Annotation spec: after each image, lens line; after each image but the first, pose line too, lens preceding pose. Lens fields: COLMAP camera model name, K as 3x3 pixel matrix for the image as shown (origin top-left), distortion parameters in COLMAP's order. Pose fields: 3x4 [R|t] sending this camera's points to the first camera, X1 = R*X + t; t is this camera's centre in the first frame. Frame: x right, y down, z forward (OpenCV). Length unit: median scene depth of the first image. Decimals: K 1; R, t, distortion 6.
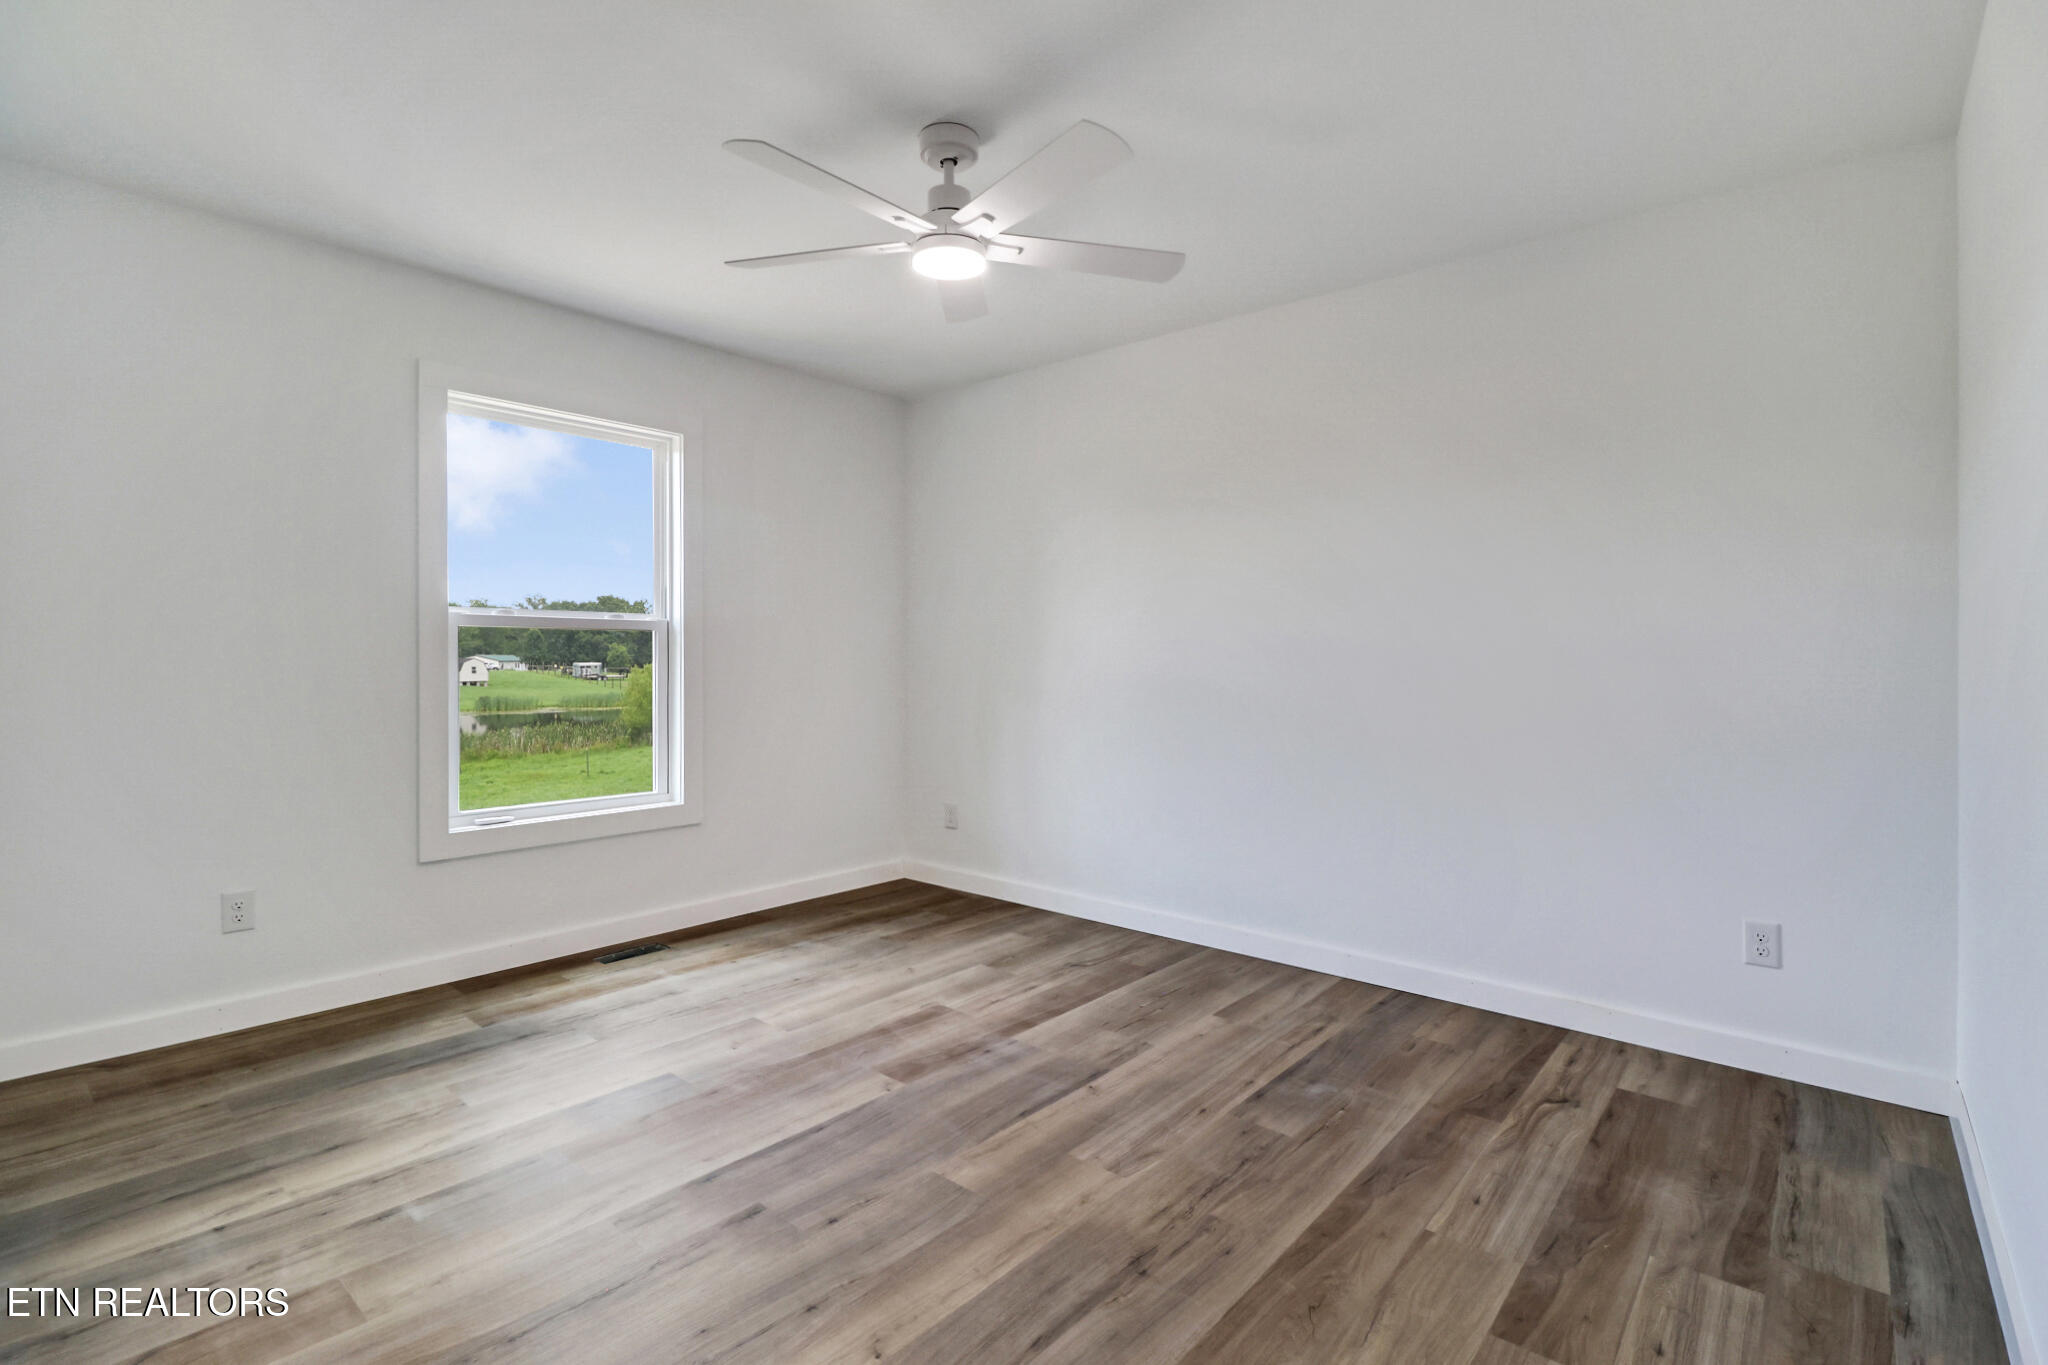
lens RADIAL K [[956.8, 0, 1032.9], [0, 956.8, 654.3], [0, 0, 1]] dist [-0.009793, -0.007139]
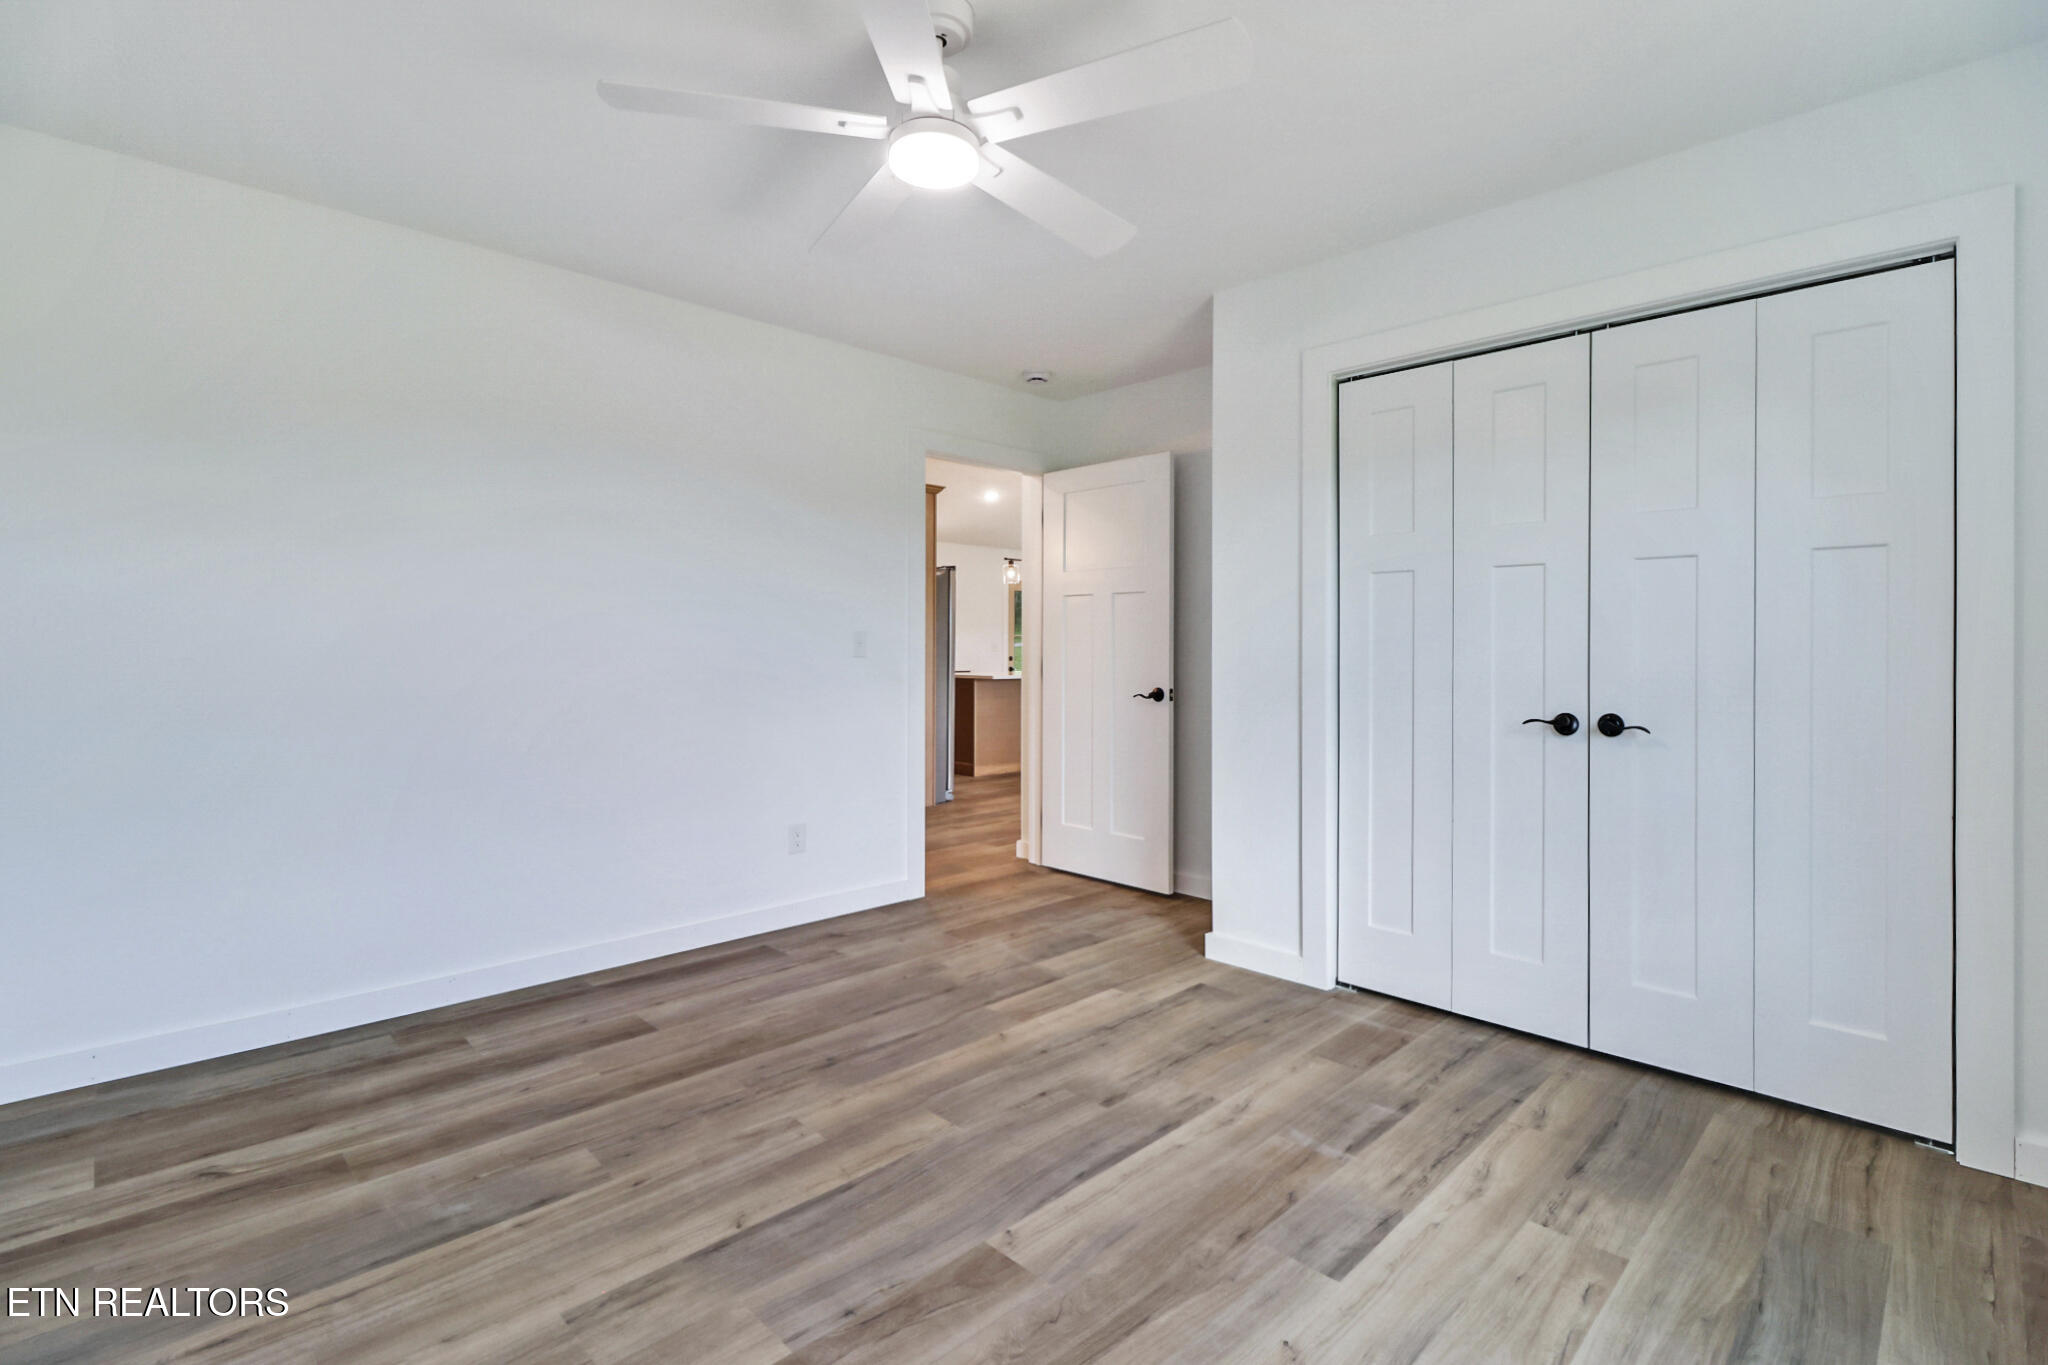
lens RADIAL K [[956.8, 0, 1032.9], [0, 956.8, 654.3], [0, 0, 1]] dist [-0.009793, -0.007139]
pose [[-0.996376, -0.009537, 0.084527, -0.257791], [-0.009707, 0.999952, -0.001599, 0.007094], [-0.084508, -0.002414, -0.996420, 1.960194]]
